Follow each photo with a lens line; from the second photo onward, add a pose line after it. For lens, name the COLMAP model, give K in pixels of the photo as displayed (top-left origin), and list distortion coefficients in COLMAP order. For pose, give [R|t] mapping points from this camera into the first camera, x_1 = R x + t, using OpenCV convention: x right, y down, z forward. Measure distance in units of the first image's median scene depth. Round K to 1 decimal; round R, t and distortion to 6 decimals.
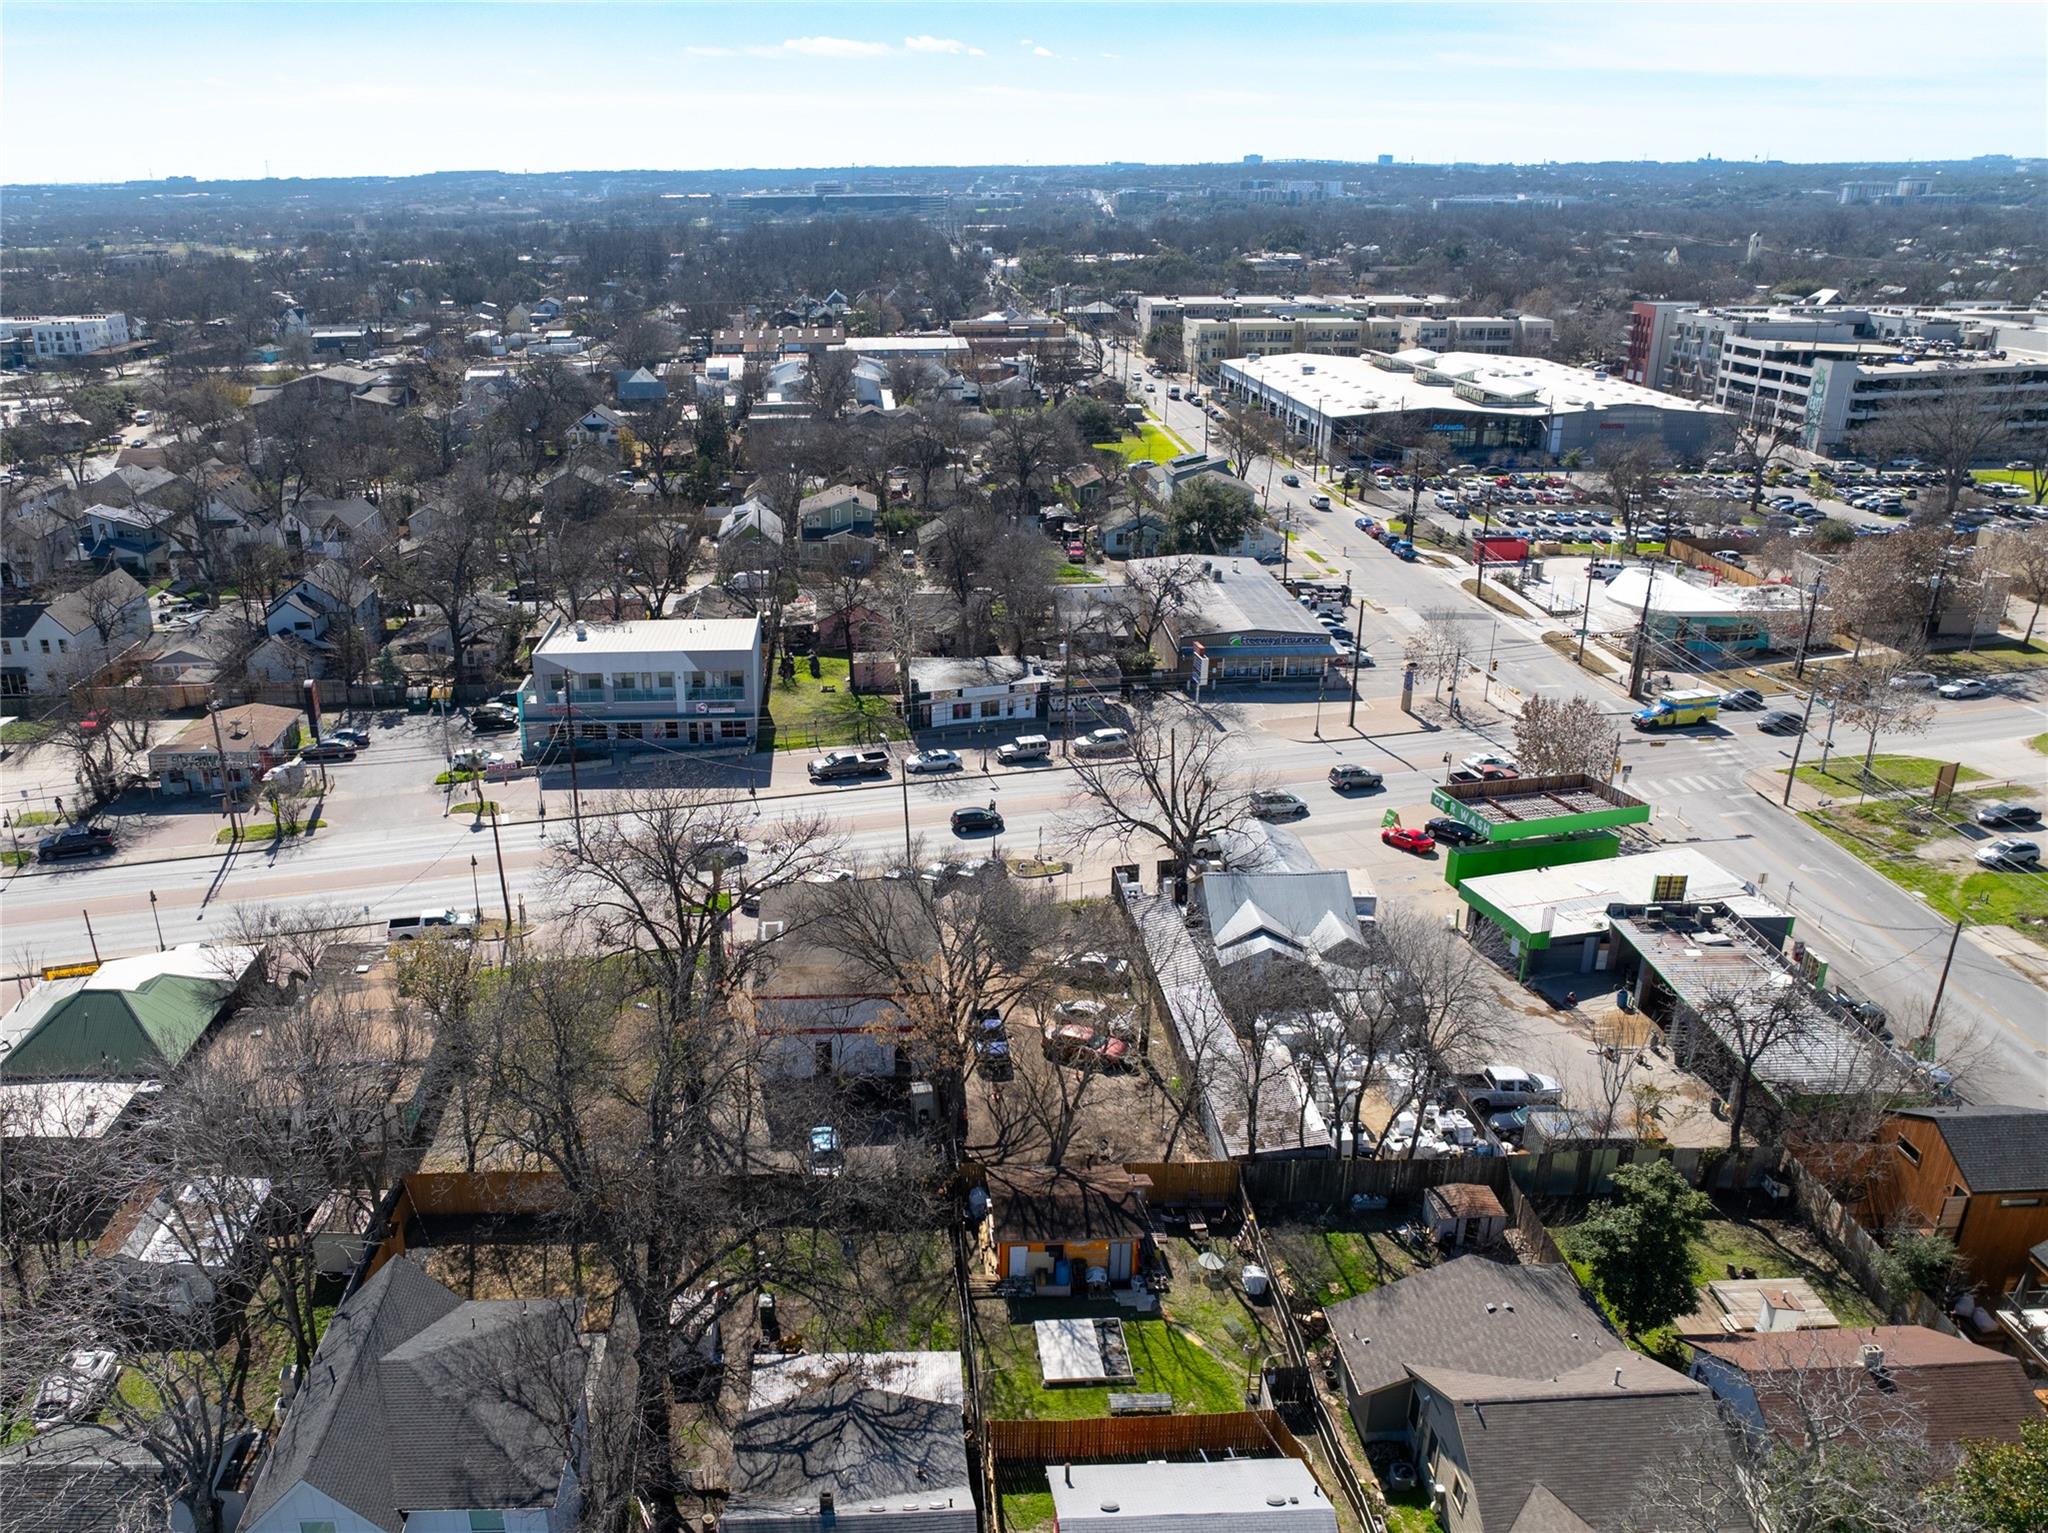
lens RADIAL K [[1611.9, 0, 919.3], [0, 1611.9, 818.4], [0, 0, 1]] dist [-0.035480, -0.003688]
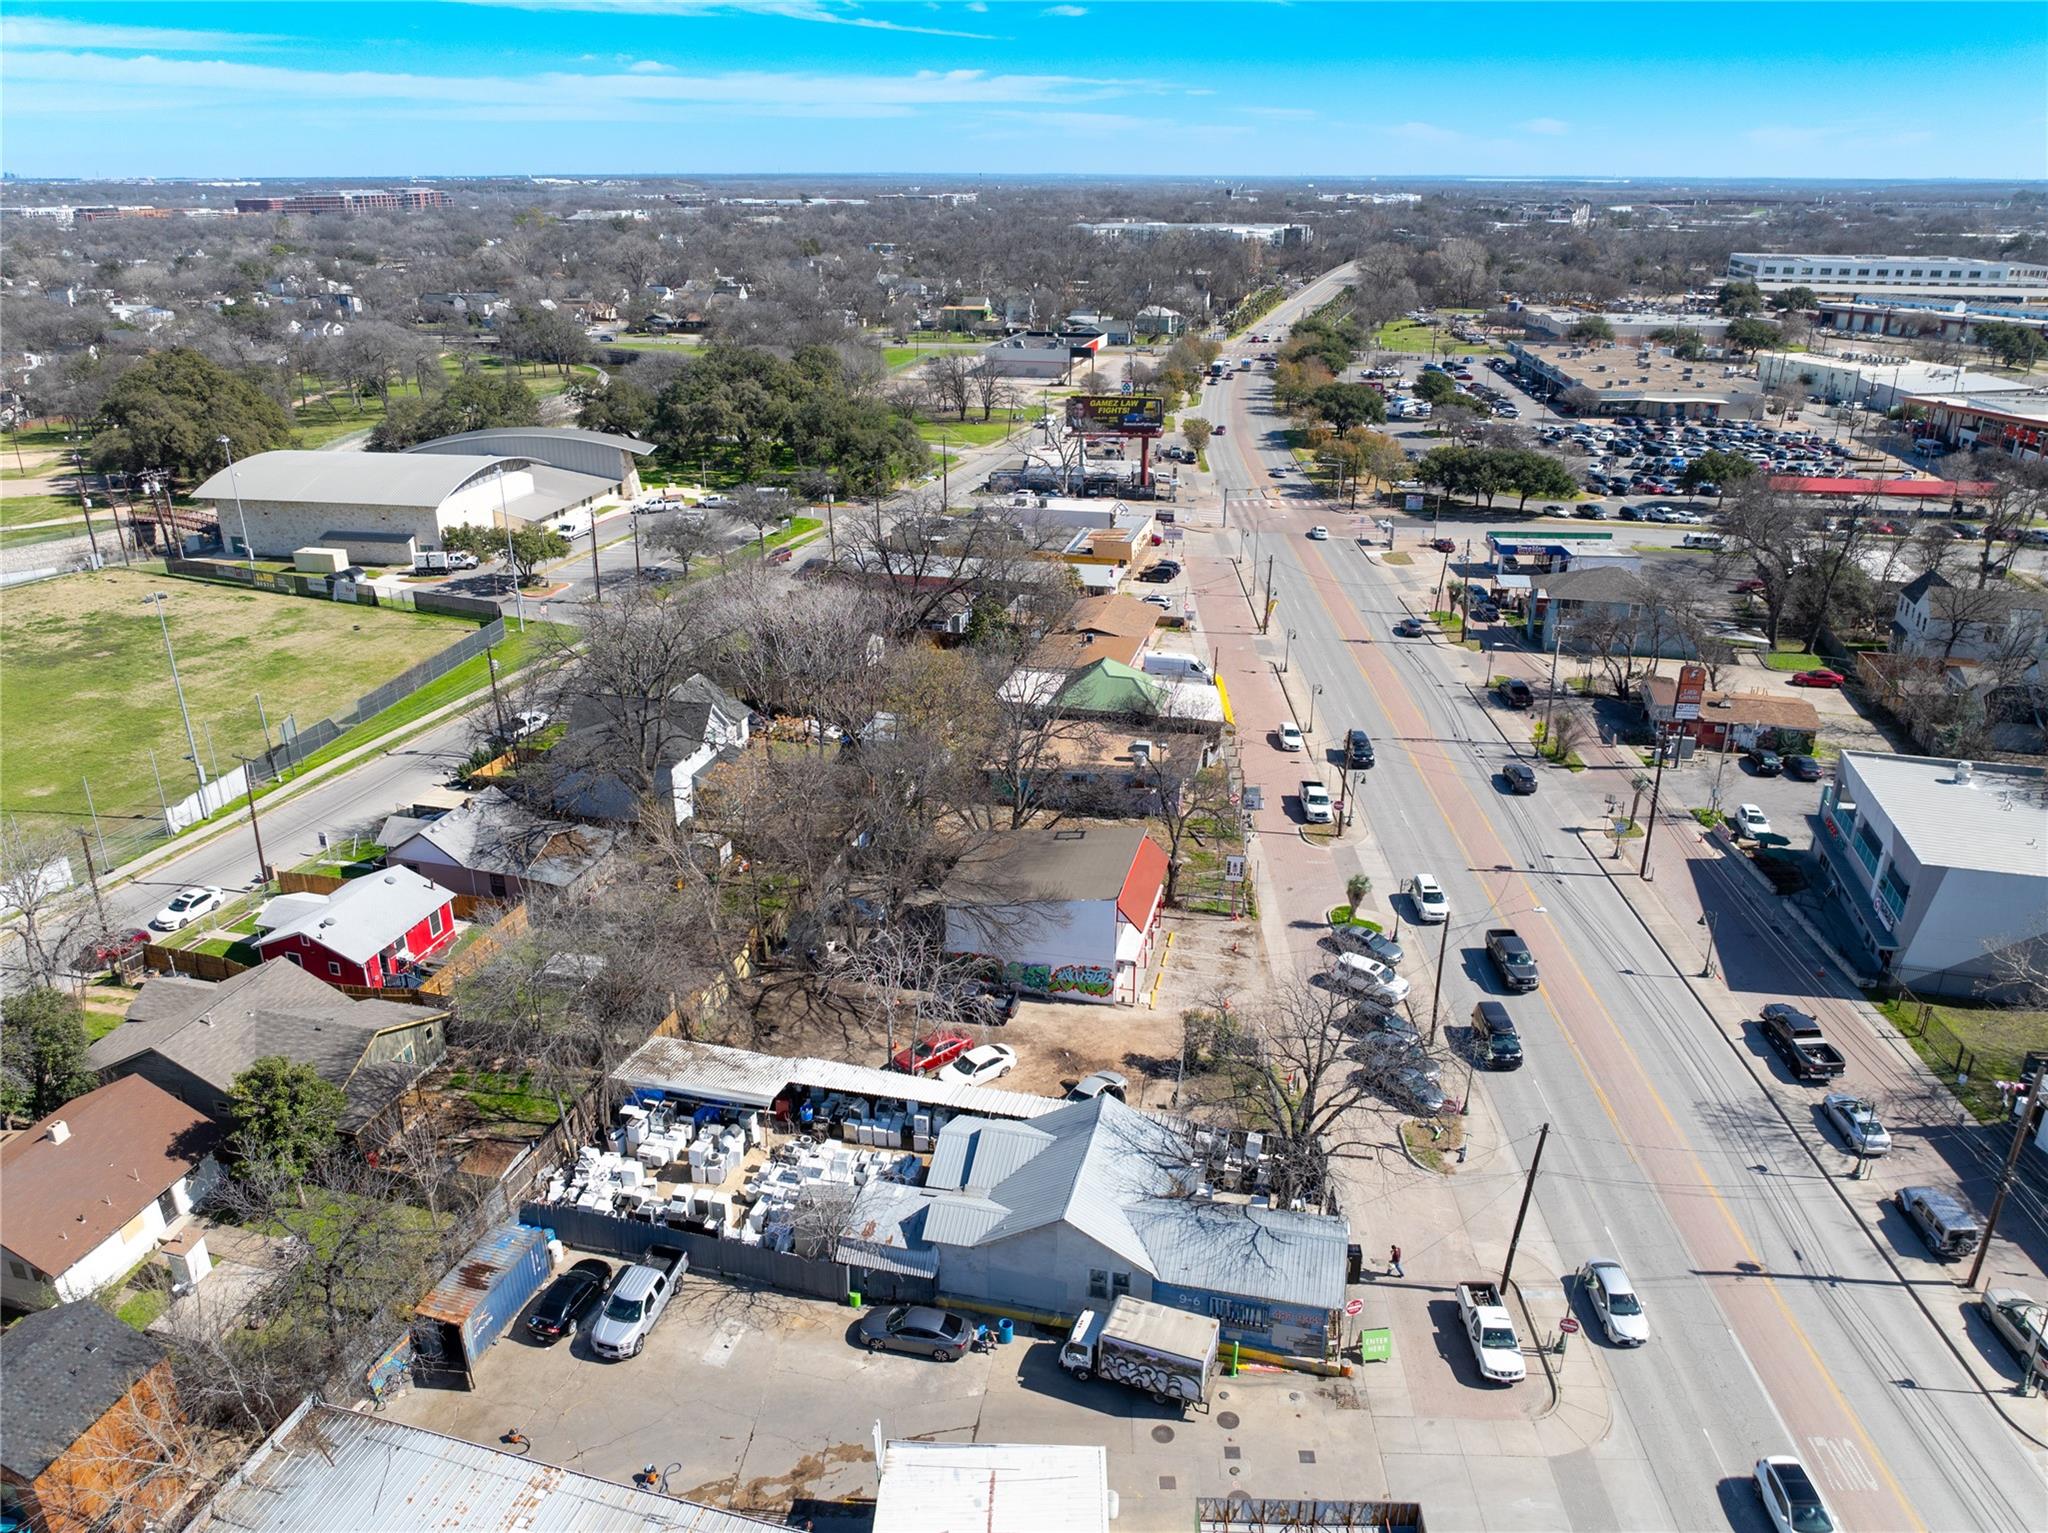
lens RADIAL K [[1447.3, 0, 1030.3], [0, 1447.3, 745.3], [0, 0, 1]] dist [-0.040253, 0.002016]
pose [[-0.282872, 0.363959, -0.887422, 0.523517], [-0.354250, 0.820150, 0.449289, -0.282572], [0.891342, 0.441461, -0.103065, 0.689919]]
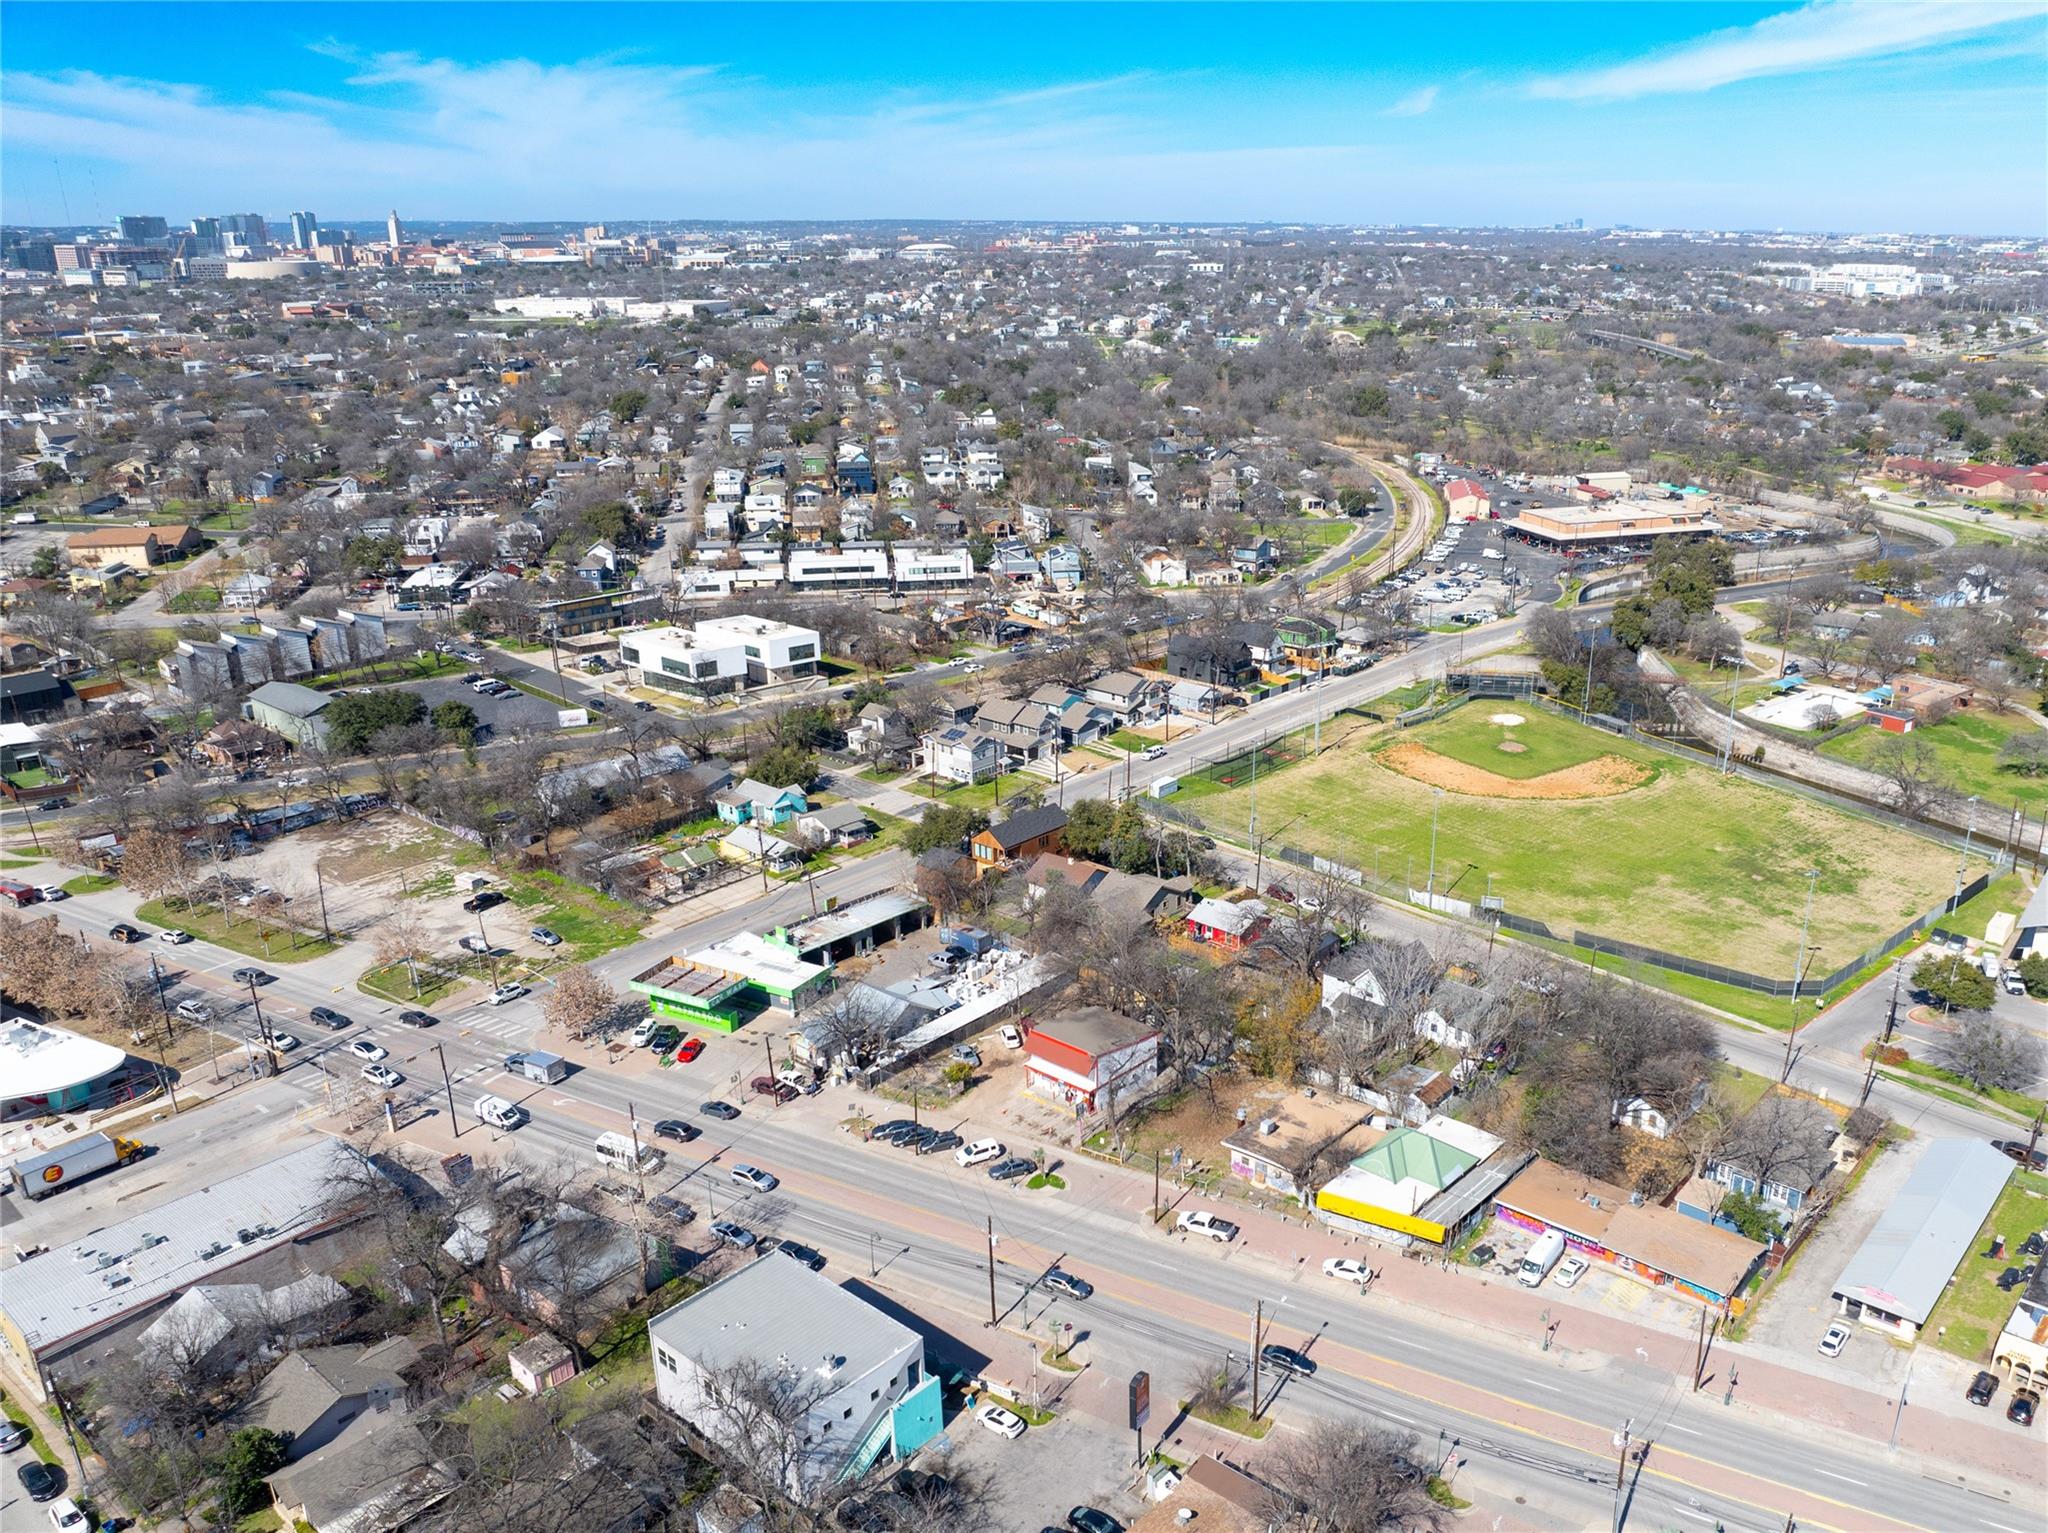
lens RADIAL K [[1609.5, 0, 1155.0], [0, 1609.5, 847.5], [0, 0, 1]] dist [-0.035956, -0.000005]
pose [[-0.747575, -0.234540, 0.621387, -0.846659], [0.249976, 0.767423, 0.590401, -0.830551], [-0.615340, 0.596701, -0.515077, 1.209775]]
